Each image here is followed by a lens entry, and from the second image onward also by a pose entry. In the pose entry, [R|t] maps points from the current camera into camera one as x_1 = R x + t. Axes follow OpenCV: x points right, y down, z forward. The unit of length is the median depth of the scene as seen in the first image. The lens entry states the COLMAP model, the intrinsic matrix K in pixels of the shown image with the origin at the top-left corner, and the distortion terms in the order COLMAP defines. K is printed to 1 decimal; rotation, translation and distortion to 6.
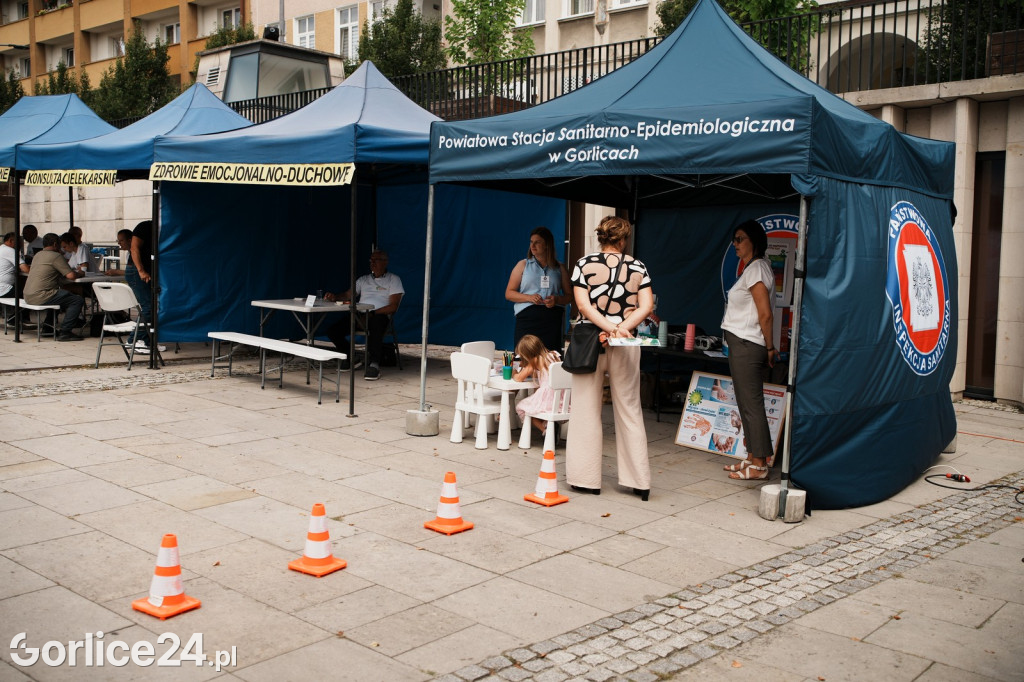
lens RADIAL K [[1014.5, 0, 507.1], [0, 1014.5, 337.9], [0, 0, 1]] dist [-0.007445, 0.031044]
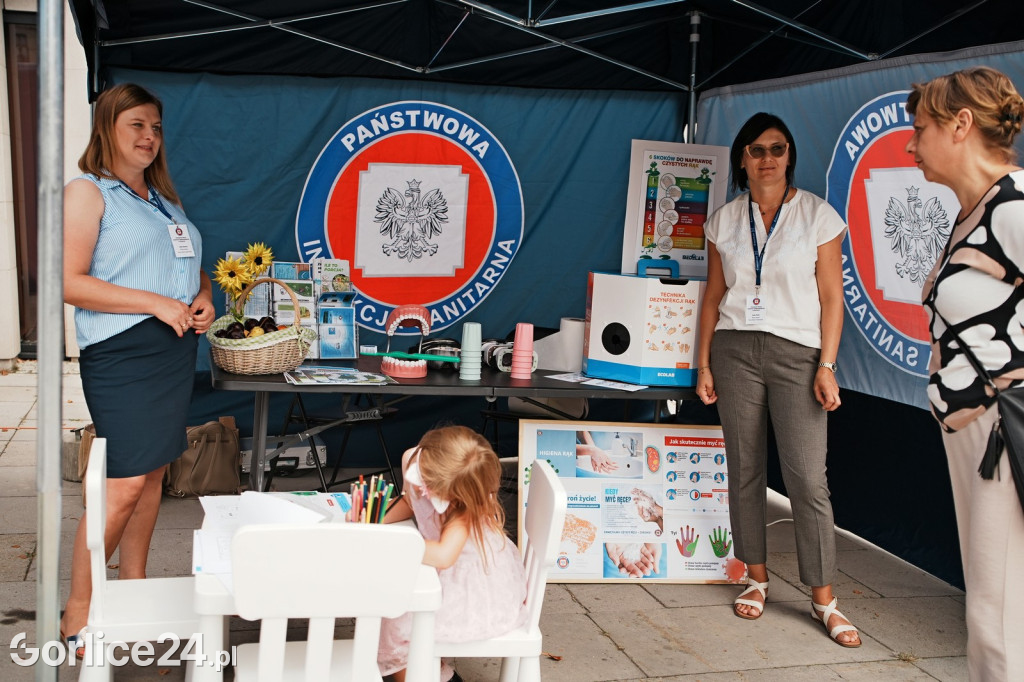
lens RADIAL K [[1015.1, 0, 512.0], [0, 1015.1, 341.0], [0, 0, 1]] dist [0.000253, 0.011936]
pose [[0.544509, -0.117074, 0.830544, -0.214611], [0.049059, 0.992961, 0.107805, -0.057177], [-0.837319, -0.017955, 0.546419, 0.760538]]
